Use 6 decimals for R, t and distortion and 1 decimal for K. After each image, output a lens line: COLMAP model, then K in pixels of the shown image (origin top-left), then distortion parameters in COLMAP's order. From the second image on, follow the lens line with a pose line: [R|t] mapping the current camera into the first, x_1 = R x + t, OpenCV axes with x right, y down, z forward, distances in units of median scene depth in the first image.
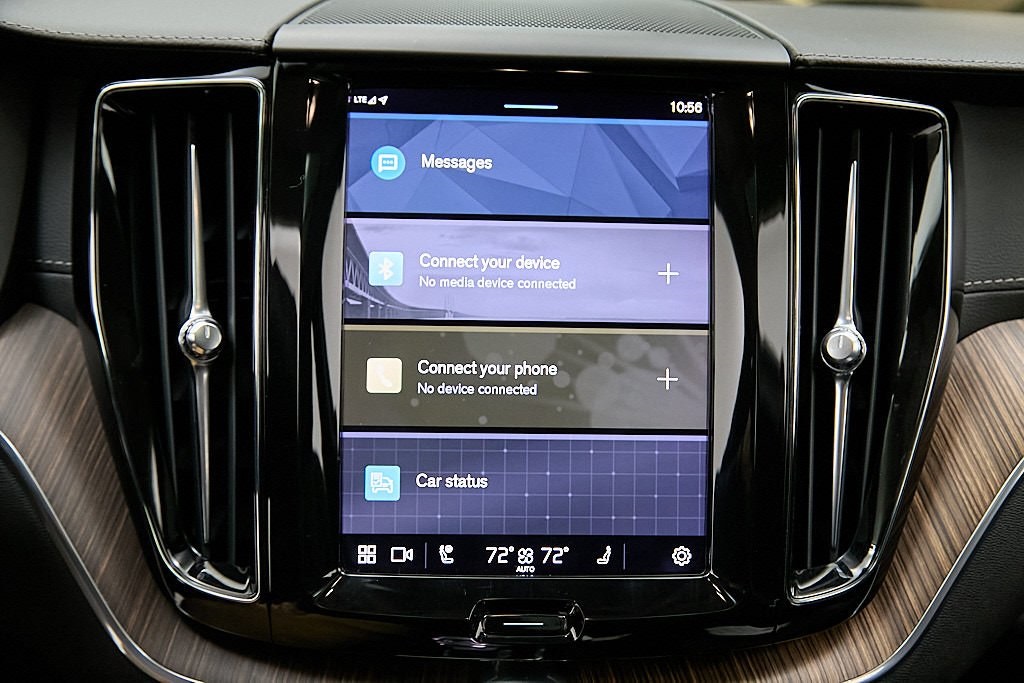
lens RADIAL K [[1041.8, 0, 514.7], [0, 1041.8, 354.8], [0, 0, 1]] dist [-0.020253, 0.003262]
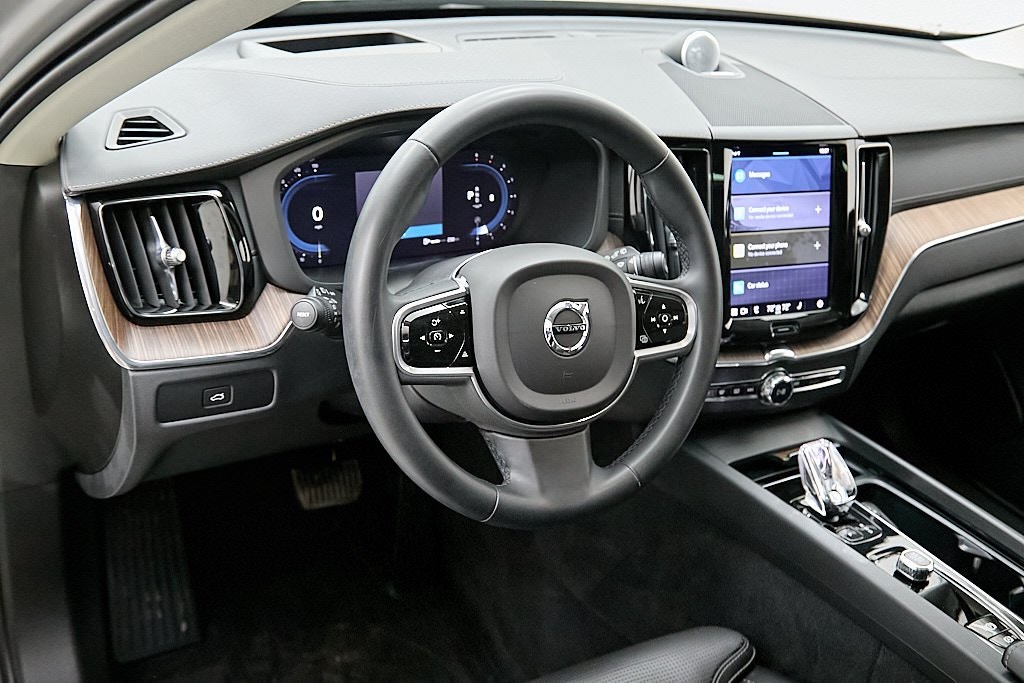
lens RADIAL K [[1090.9, 0, 512.0], [0, 1090.9, 341.5], [0, 0, 1]] dist [0.024889, 0.039575]
pose [[0.923063, -0.095842, 0.372517, -1.854376], [0.019954, 0.979088, 0.202456, -0.358873], [-0.384130, -0.179447, 0.905672, -1.546136]]
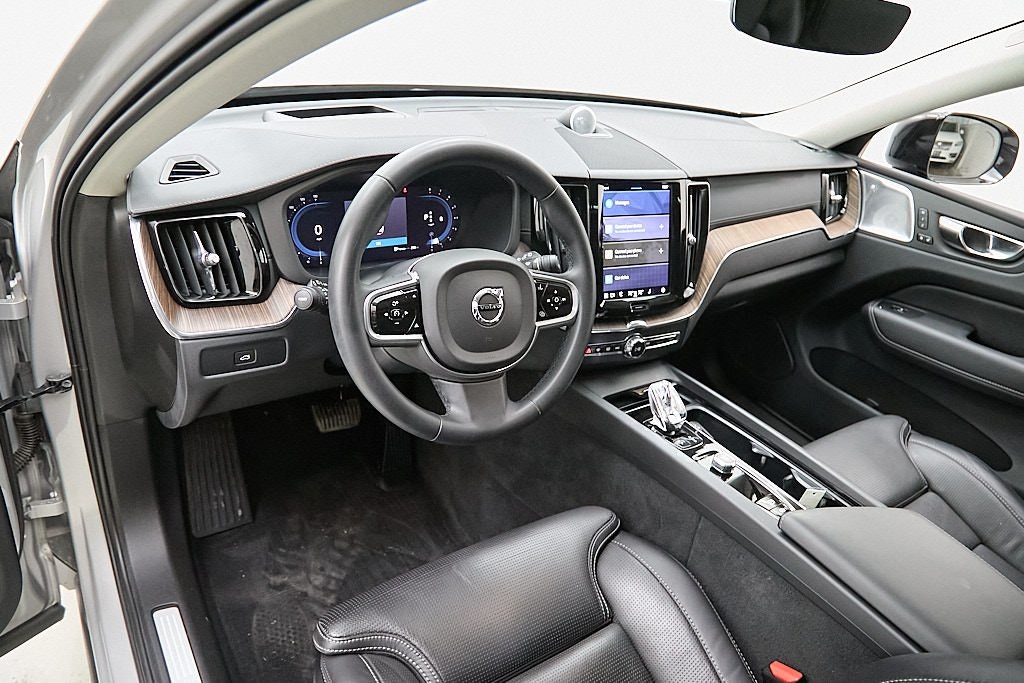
lens RADIAL K [[700.5, 0, 512.0], [0, 700.5, 341.5], [0, 0, 1]] dist [-0.000066, 0.001116]
pose [[0.901268, -0.119126, 0.416564, -1.724632], [0.019836, 0.971795, 0.234992, -0.316665], [-0.432808, -0.203528, 0.878210, -1.432372]]
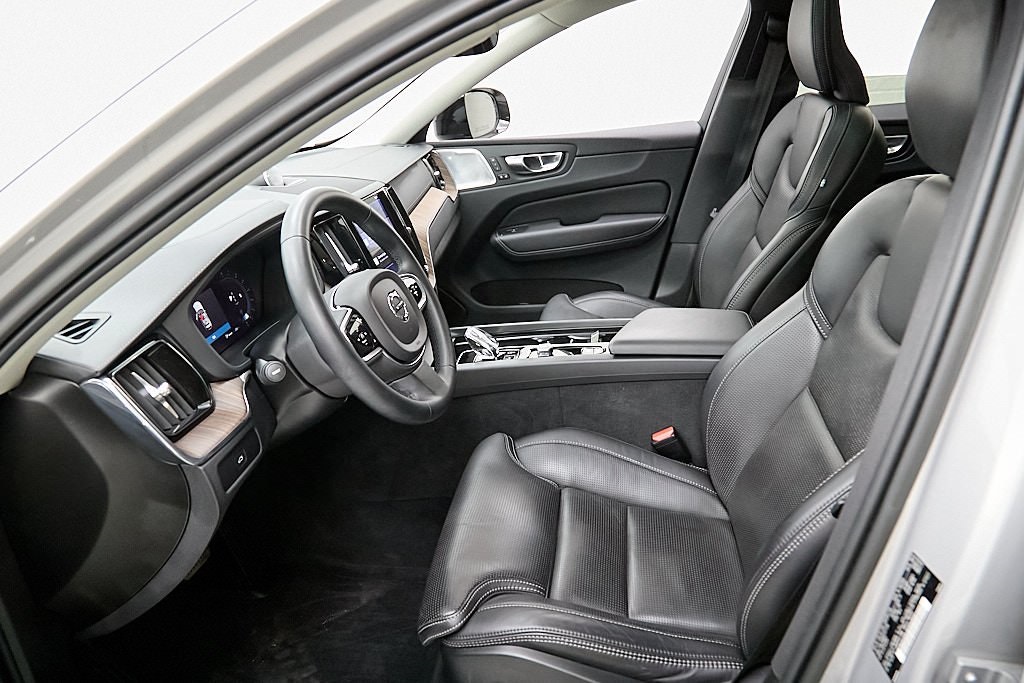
lens RADIAL K [[700.5, 0, 512.0], [0, 700.5, 341.5], [0, 0, 1]] dist [-0.000066, 0.001116]
pose [[0.293880, -0.433314, 0.851982, -3.014716], [0.384395, 0.869665, 0.309716, -0.445053], [-0.875143, 0.236478, 0.422141, -0.936078]]
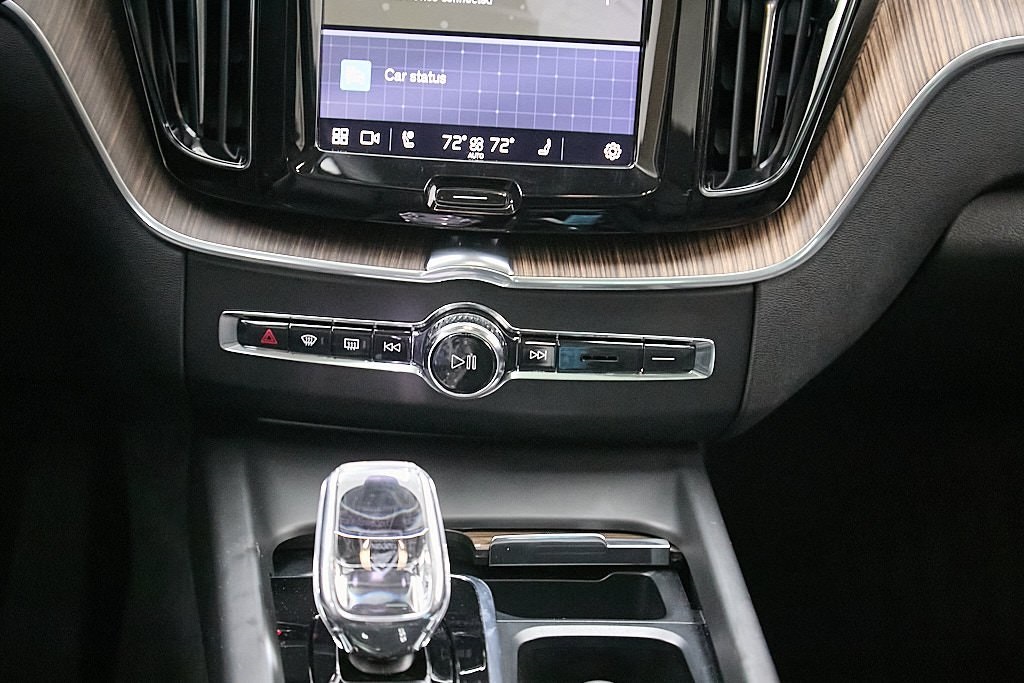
lens RADIAL K [[2551.5, 0, 512.0], [0, 2551.5, 341.5], [0, 0, 1]] dist [-0.076413, -0.213261]
pose [[0.997369, 0.048371, -0.053995, 0.211843], [-0.041206, 0.991082, 0.126721, 0.049644], [0.059643, -0.124162, 0.990468, -1.816566]]
